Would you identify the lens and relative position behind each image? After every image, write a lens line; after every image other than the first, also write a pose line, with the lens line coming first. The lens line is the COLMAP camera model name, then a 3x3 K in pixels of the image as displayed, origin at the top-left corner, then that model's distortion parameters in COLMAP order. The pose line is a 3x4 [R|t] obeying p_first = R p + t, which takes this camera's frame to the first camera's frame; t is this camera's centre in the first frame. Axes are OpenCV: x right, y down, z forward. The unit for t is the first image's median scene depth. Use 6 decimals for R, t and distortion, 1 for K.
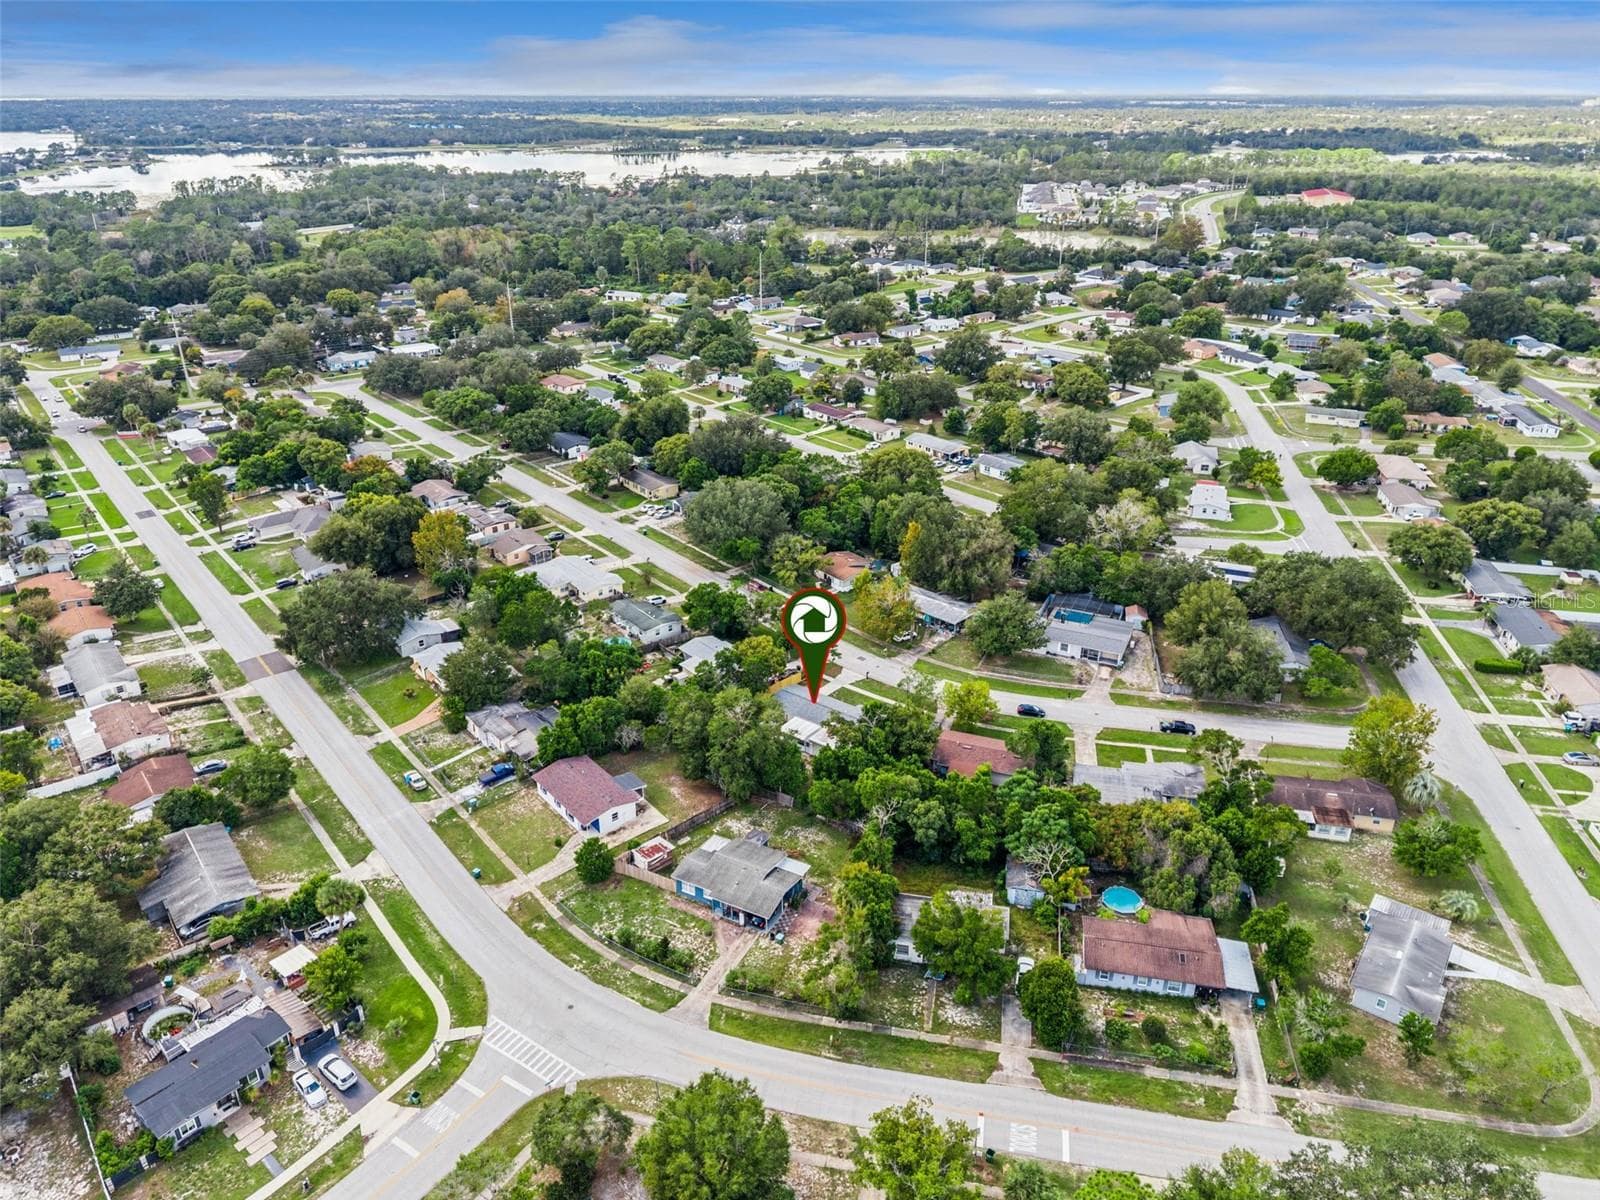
lens RADIAL K [[1074.3, 0, 797.7], [0, 1074.3, 596.1], [0, 0, 1]] dist [0.027657, -0.026225]
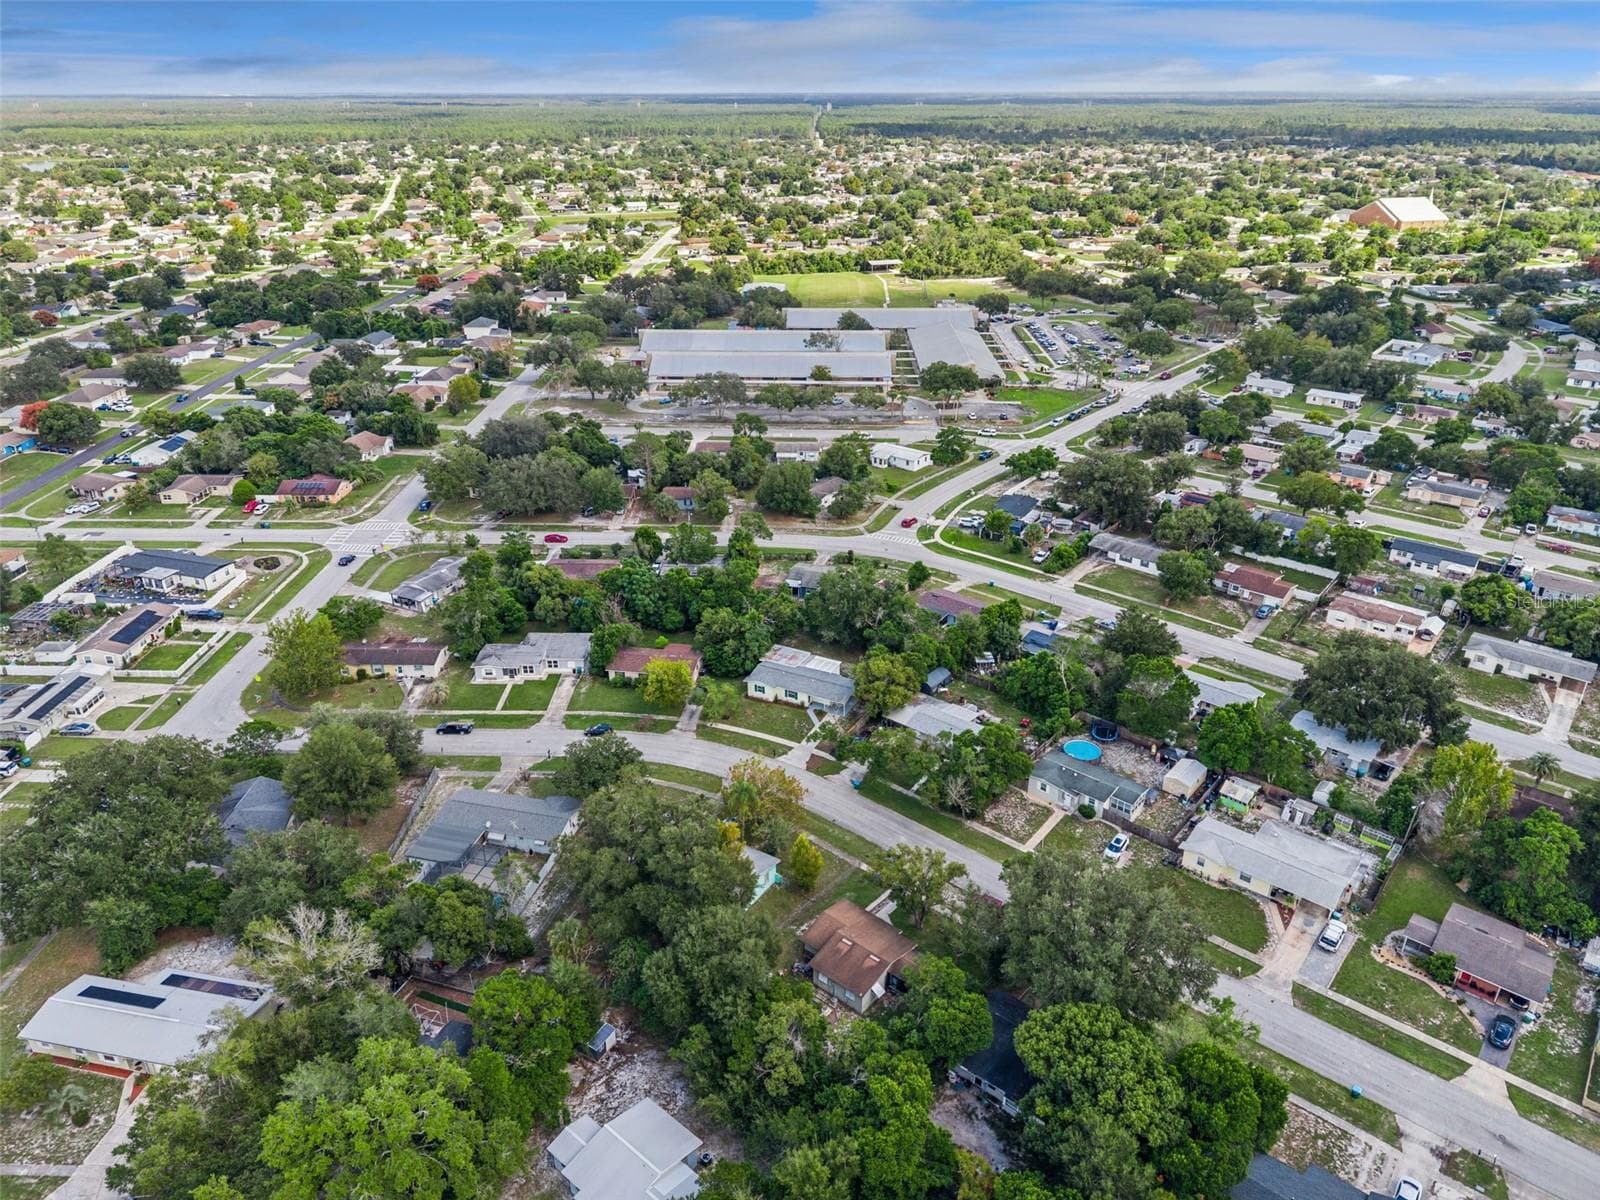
lens RADIAL K [[1050.2, 0, 800.7], [0, 1050.2, 591.2], [0, 0, 1]] dist [0.023765, -0.023701]
pose [[-0.983137, 0.077276, -0.165741, 0.168098], [-0.077122, 0.646581, 0.758937, -0.632929], [0.165813, 0.758921, -0.629718, 1.383041]]
